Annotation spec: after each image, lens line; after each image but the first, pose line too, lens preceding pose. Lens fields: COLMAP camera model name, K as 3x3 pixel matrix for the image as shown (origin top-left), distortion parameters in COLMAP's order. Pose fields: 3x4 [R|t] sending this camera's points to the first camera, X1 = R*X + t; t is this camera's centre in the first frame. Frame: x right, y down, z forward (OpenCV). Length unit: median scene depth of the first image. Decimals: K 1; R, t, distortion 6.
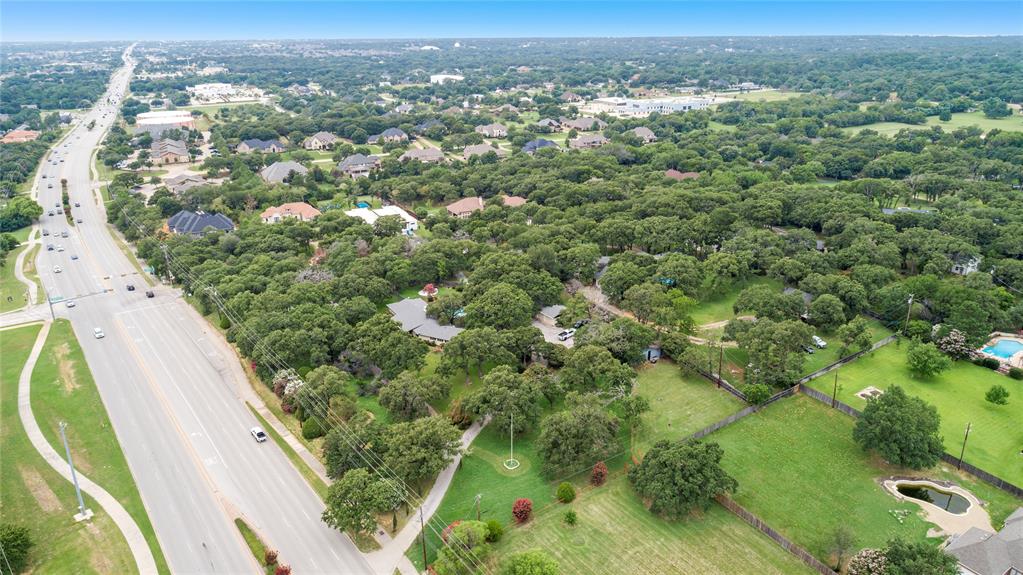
lens RADIAL K [[687.6, 0, 511.5], [0, 687.6, 287.5], [0, 0, 1]] dist [-0.012169, 0.002876]
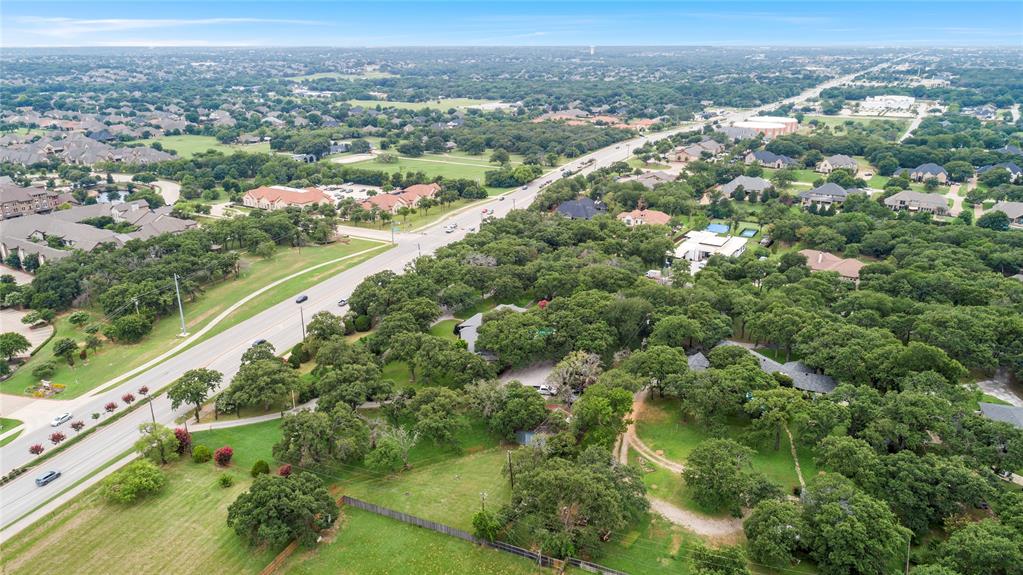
lens RADIAL K [[703.3, 0, 511.5], [0, 703.3, 287.5], [0, 0, 1]] dist [-0.011834, -0.000586]
pose [[0.520267, 0.292433, -0.802374, 0.303313], [-0.305027, 0.941202, 0.145248, -0.071131], [0.797672, 0.169179, 0.578877, 0.173144]]
